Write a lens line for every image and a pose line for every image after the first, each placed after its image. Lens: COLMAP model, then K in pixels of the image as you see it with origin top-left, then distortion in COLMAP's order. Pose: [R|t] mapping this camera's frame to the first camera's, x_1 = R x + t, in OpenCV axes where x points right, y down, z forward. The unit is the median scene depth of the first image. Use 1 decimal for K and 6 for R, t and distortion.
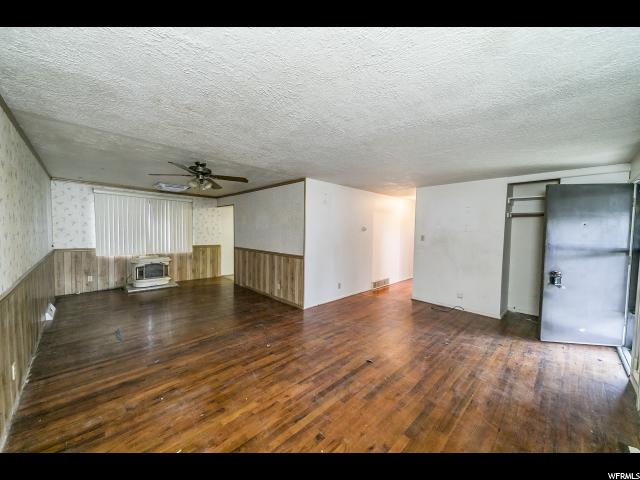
lens RADIAL K [[235.7, 0, 320.0], [0, 235.7, 240.0], [0, 0, 1]] dist [0.034082, -0.011091]
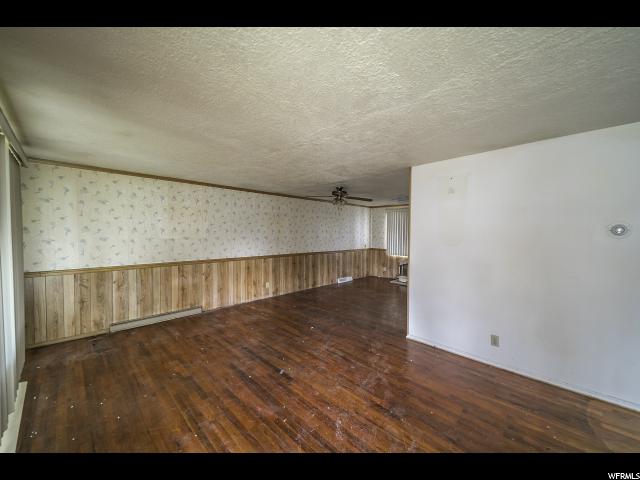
lens RADIAL K [[246.3, 0, 318.3], [0, 246.3, 239.6], [0, 0, 1]] dist [0.035904, -0.013234]
pose [[0.019904, 0.008674, -0.999764, 0.594851], [-0.052010, 0.998617, 0.007629, -0.015832], [0.998448, 0.051846, 0.020327, 0.545170]]
